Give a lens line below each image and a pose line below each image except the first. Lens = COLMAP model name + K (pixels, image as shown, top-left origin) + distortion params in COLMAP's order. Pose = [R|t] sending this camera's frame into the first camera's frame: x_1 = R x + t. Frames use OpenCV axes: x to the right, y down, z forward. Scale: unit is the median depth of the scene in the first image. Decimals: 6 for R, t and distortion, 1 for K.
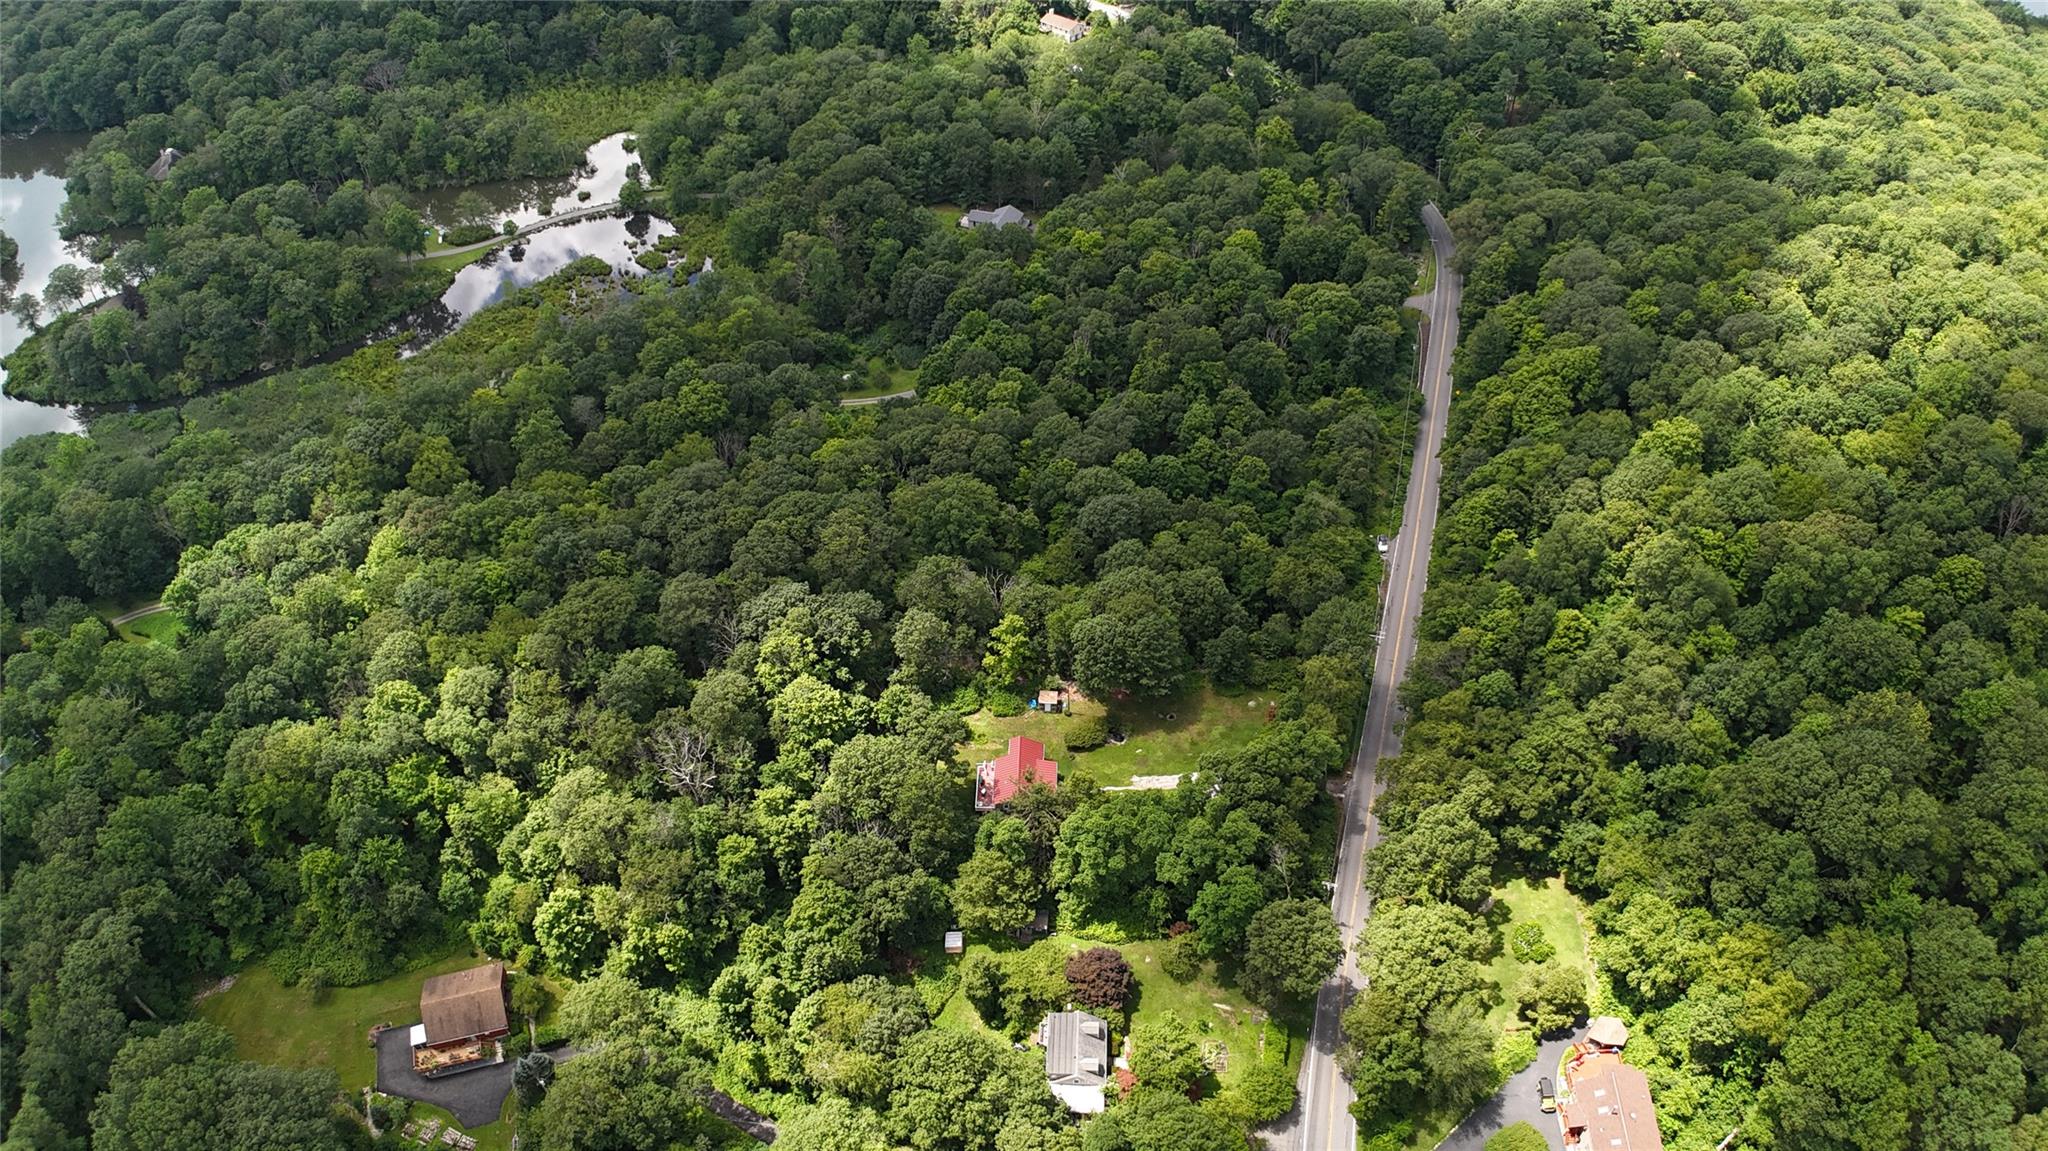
lens RADIAL K [[1235.1, 0, 1024.0], [0, 1235.1, 575.5], [0, 0, 1]] dist [-0.176472, 0.022457]
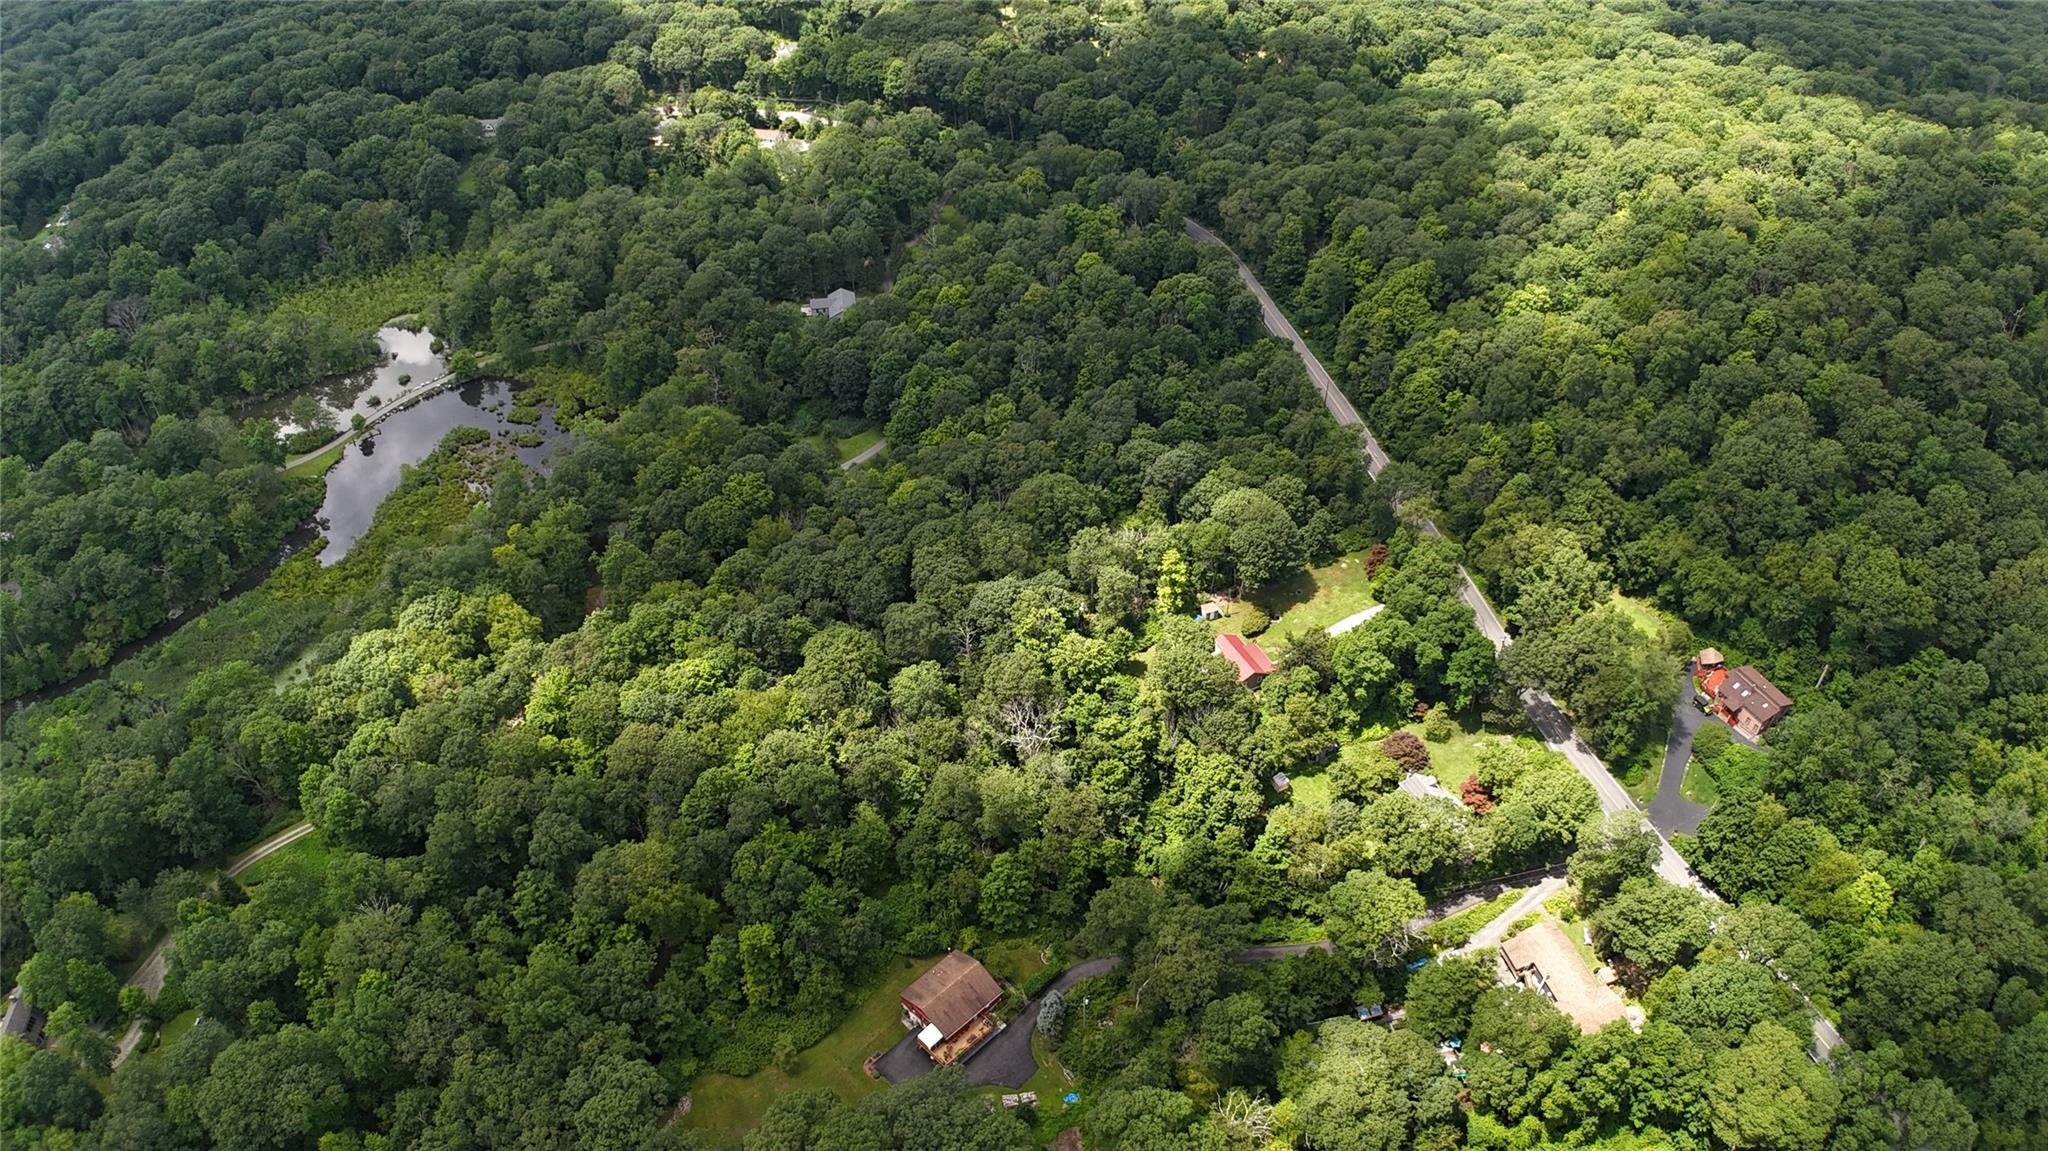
lens RADIAL K [[1235.1, 0, 1024.0], [0, 1235.1, 575.5], [0, 0, 1]] dist [-0.176472, 0.022457]
pose [[0.895627, -0.289337, 0.337839, -0.361906], [0.315616, 0.948575, -0.024318, 0.025314], [-0.313430, 0.128408, 0.940890, -0.069521]]
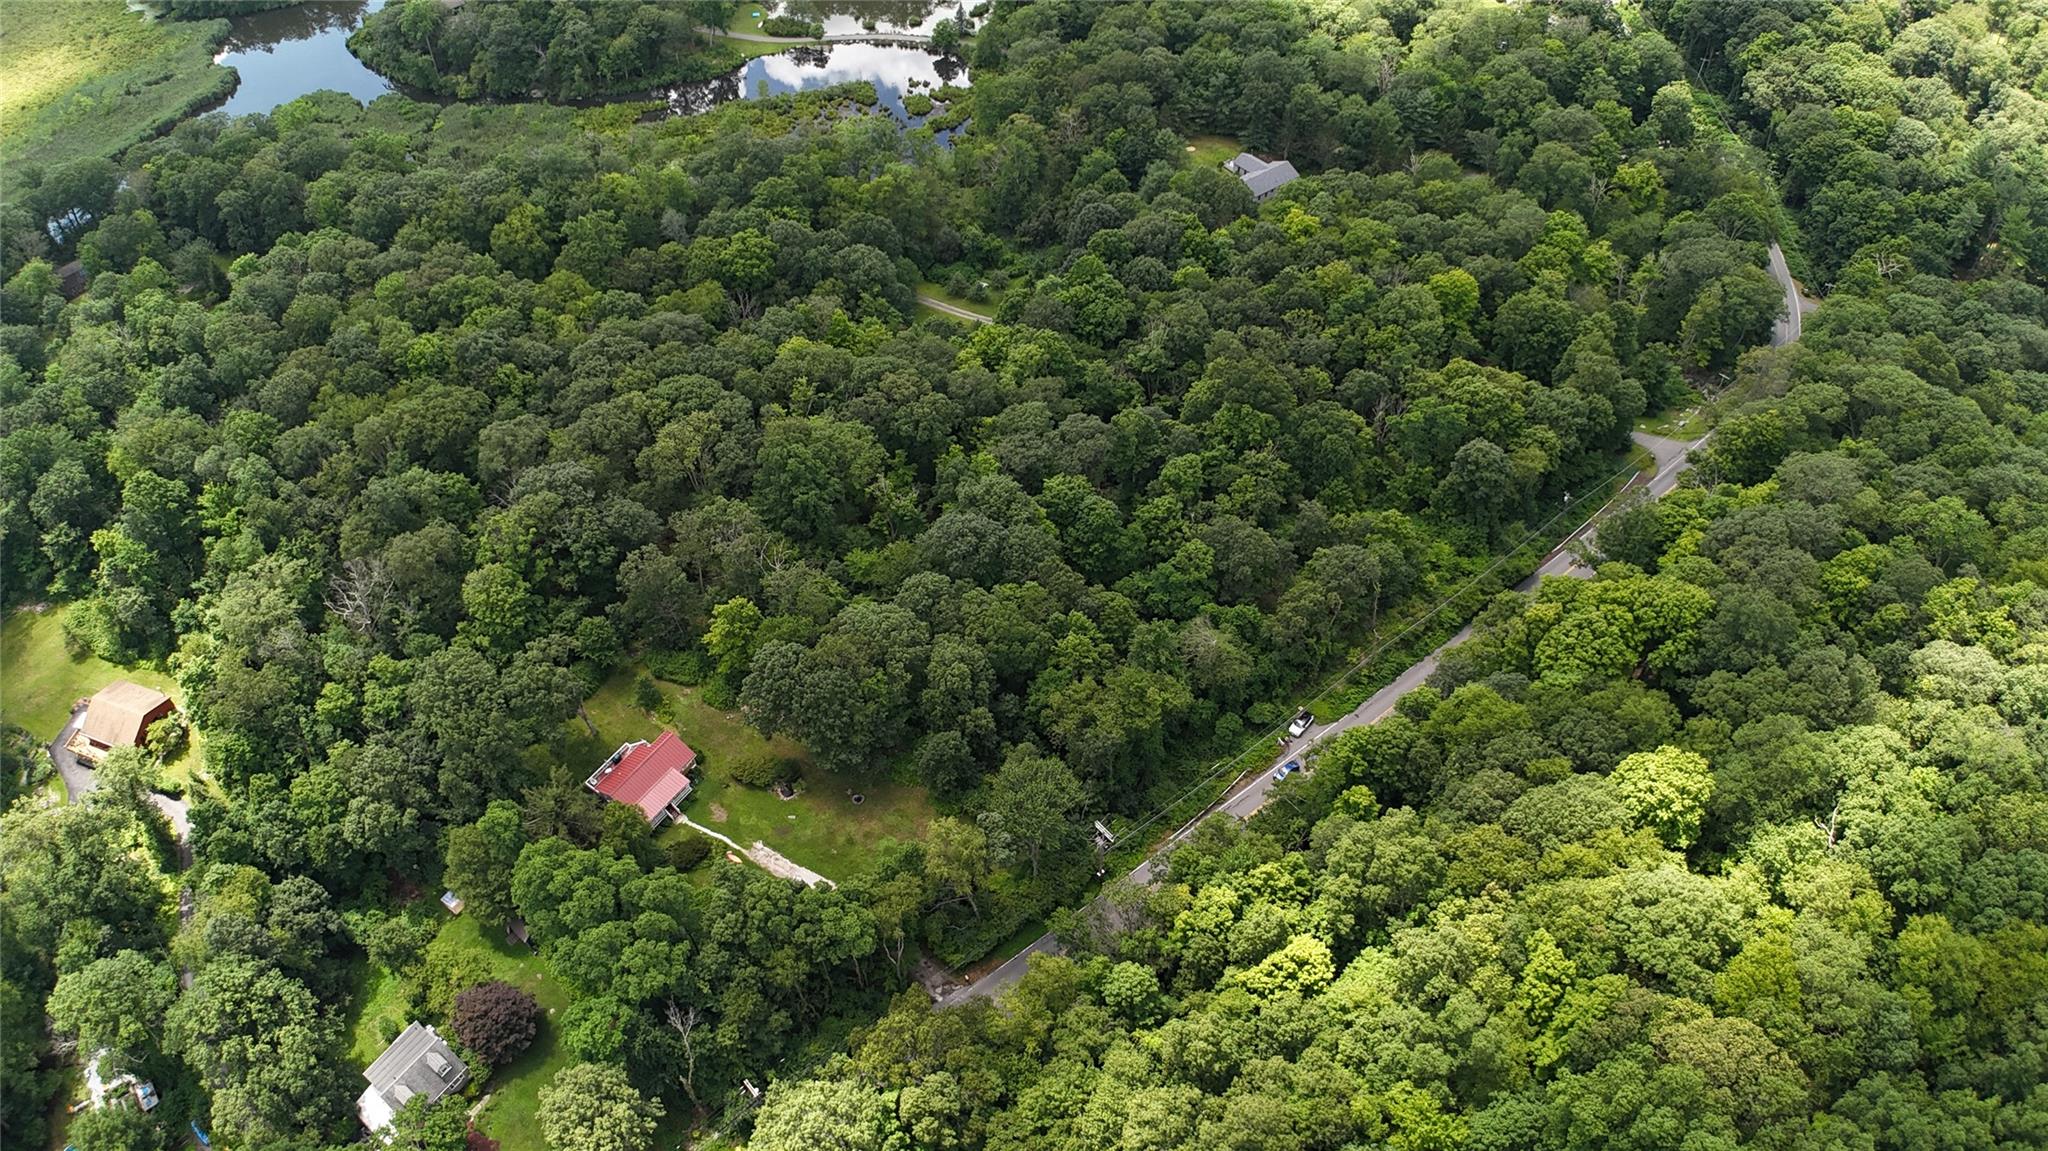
lens RADIAL K [[1235.1, 0, 1024.0], [0, 1235.1, 575.5], [0, 0, 1]] dist [-0.176472, 0.022457]
pose [[0.849789, 0.403976, -0.338618, 0.259794], [-0.377195, 0.914757, 0.144718, -0.106721], [0.368216, 0.004745, 0.929728, 0.183945]]
